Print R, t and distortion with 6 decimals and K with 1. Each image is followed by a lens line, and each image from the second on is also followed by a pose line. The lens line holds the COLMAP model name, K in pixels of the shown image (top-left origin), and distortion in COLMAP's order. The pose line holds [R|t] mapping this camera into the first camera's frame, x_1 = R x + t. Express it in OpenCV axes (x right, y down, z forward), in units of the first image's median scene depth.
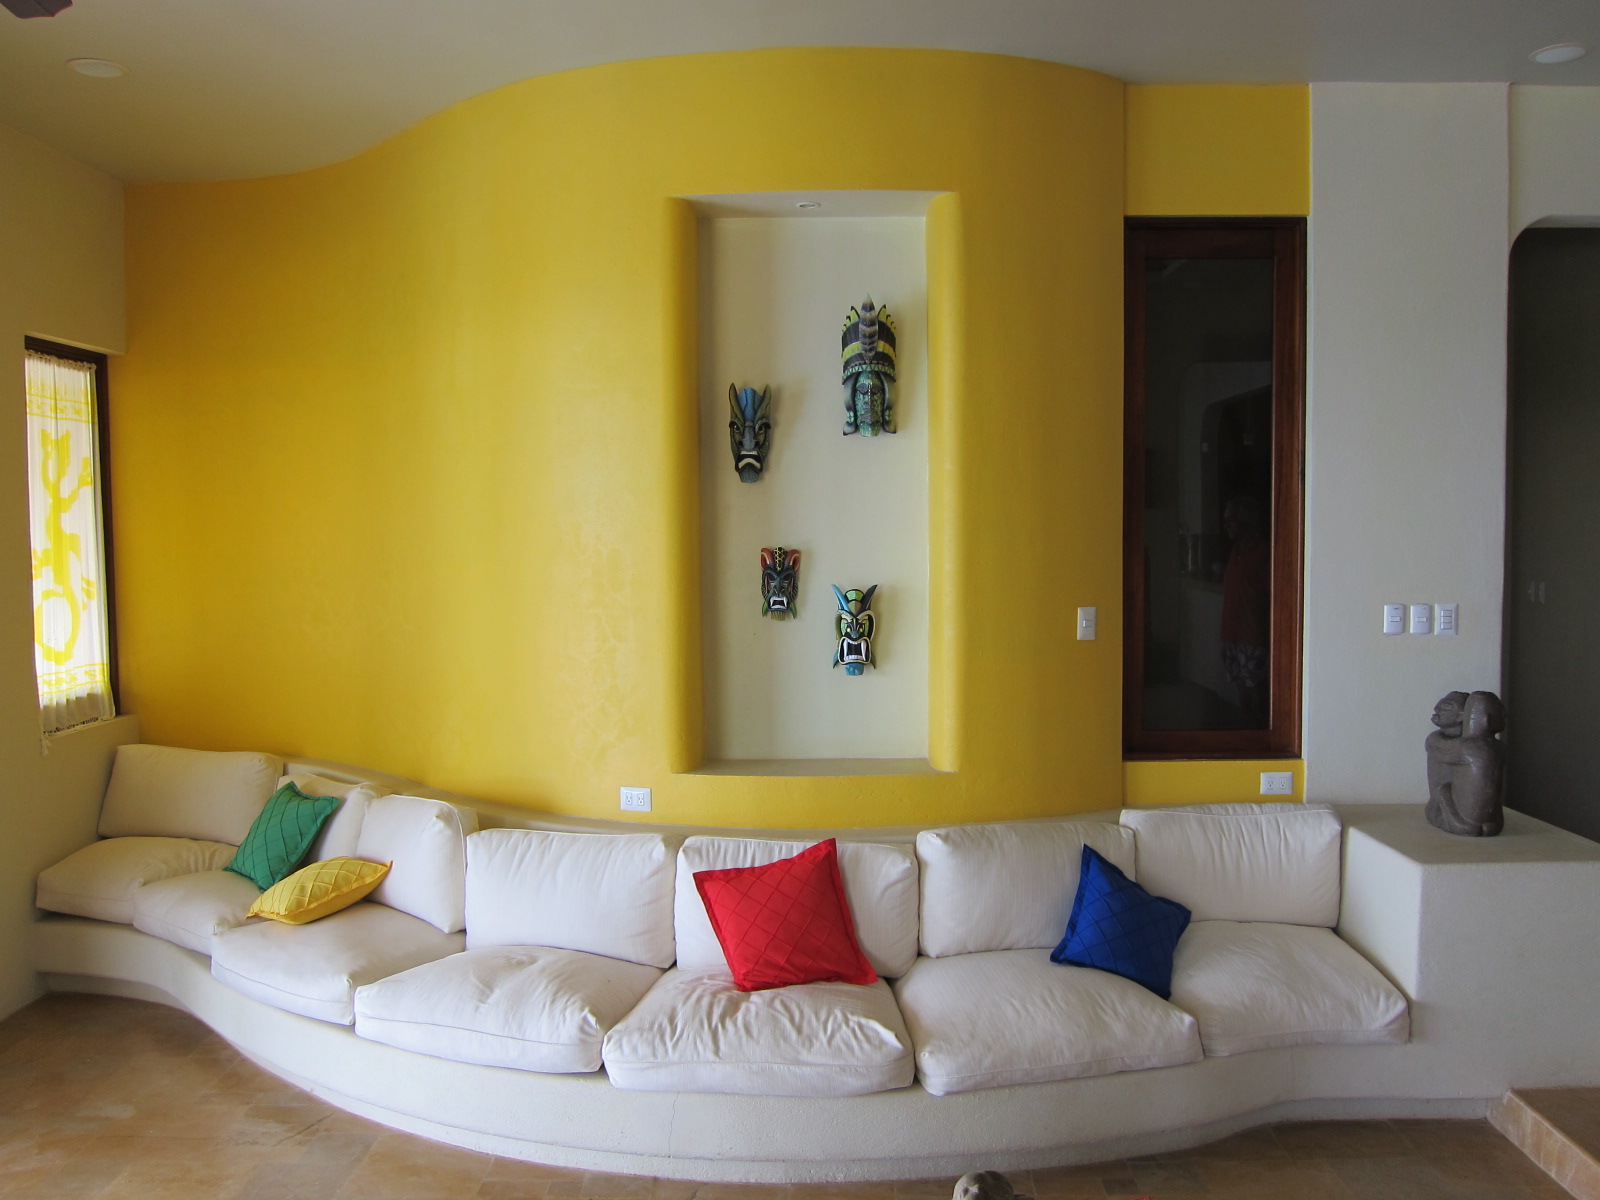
lens RADIAL K [[1330.2, 0, 796.1], [0, 1330.2, 599.7], [0, 0, 1]] dist [-0.059824, 0.022782]
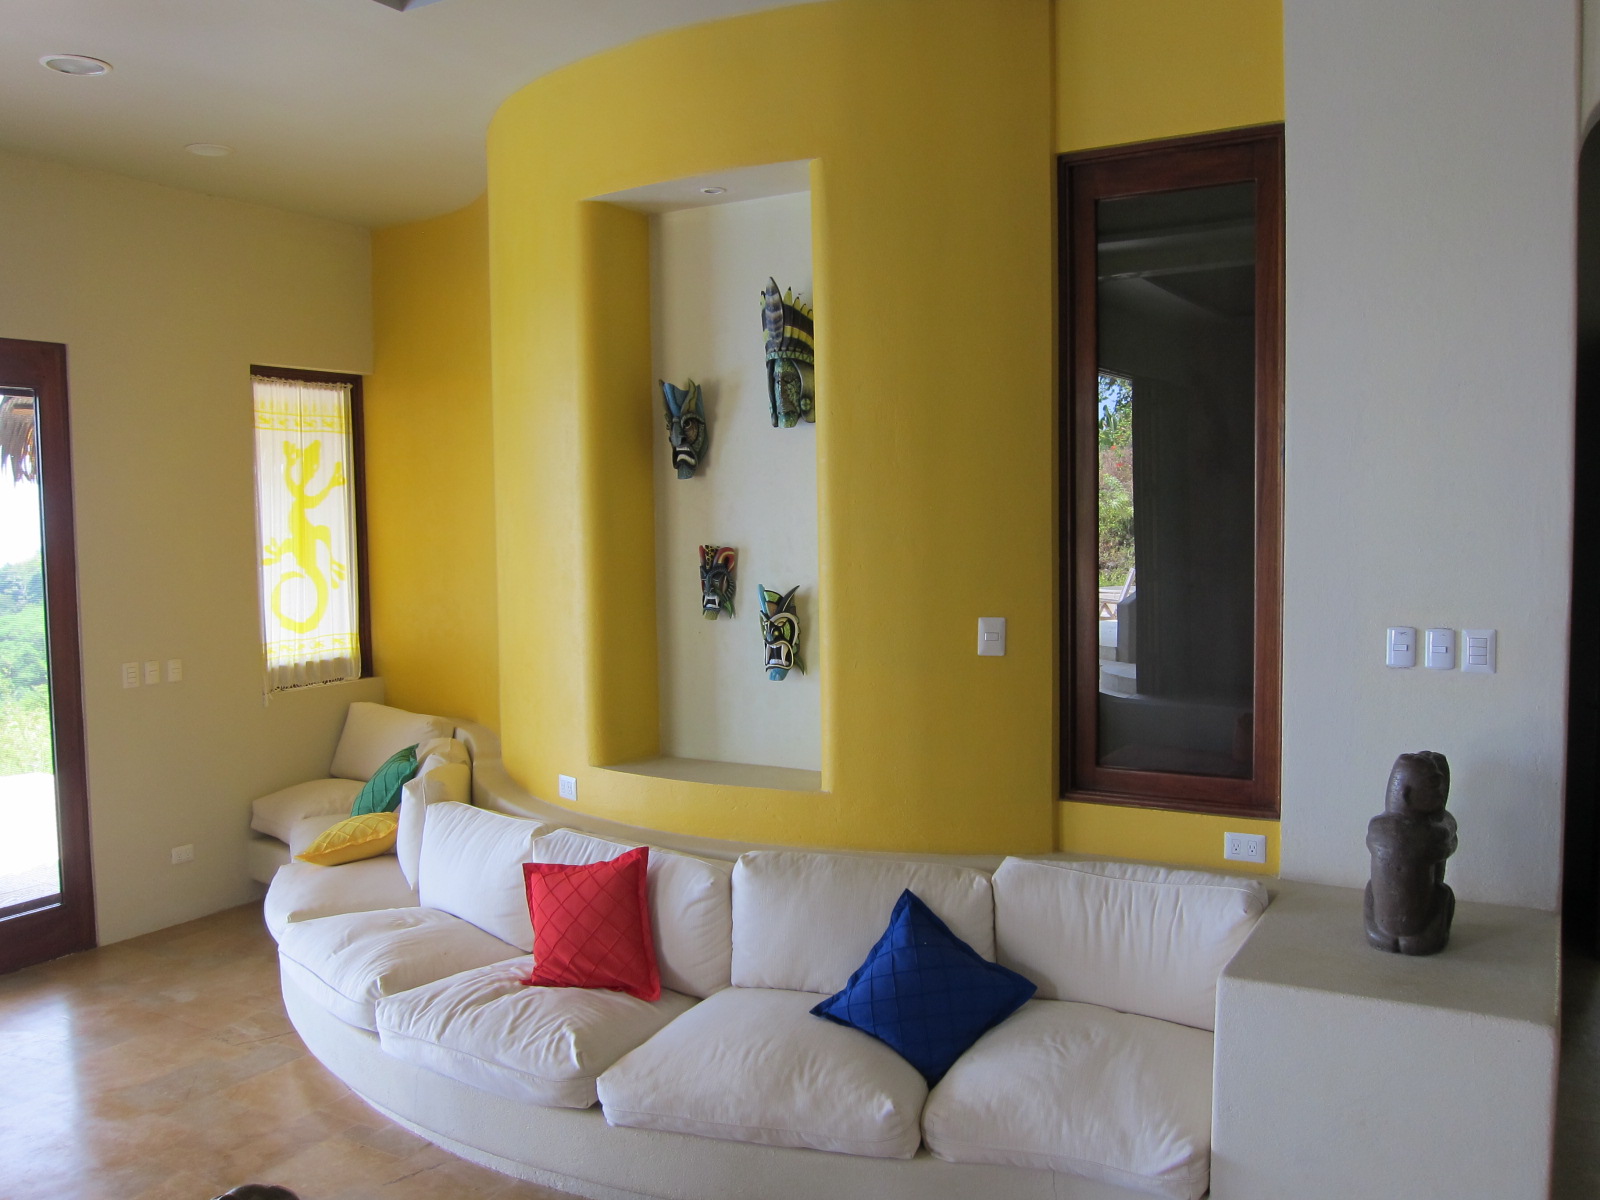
lens RADIAL K [[1330.2, 0, 795.6], [0, 1330.2, 597.5], [0, 0, 1]] dist [-0.059824, 0.022782]
pose [[0.868517, 0.027591, -0.494890, 0.546026], [-0.018685, 0.999562, 0.022936, -0.025212], [0.495306, -0.010673, 0.868653, 0.190190]]
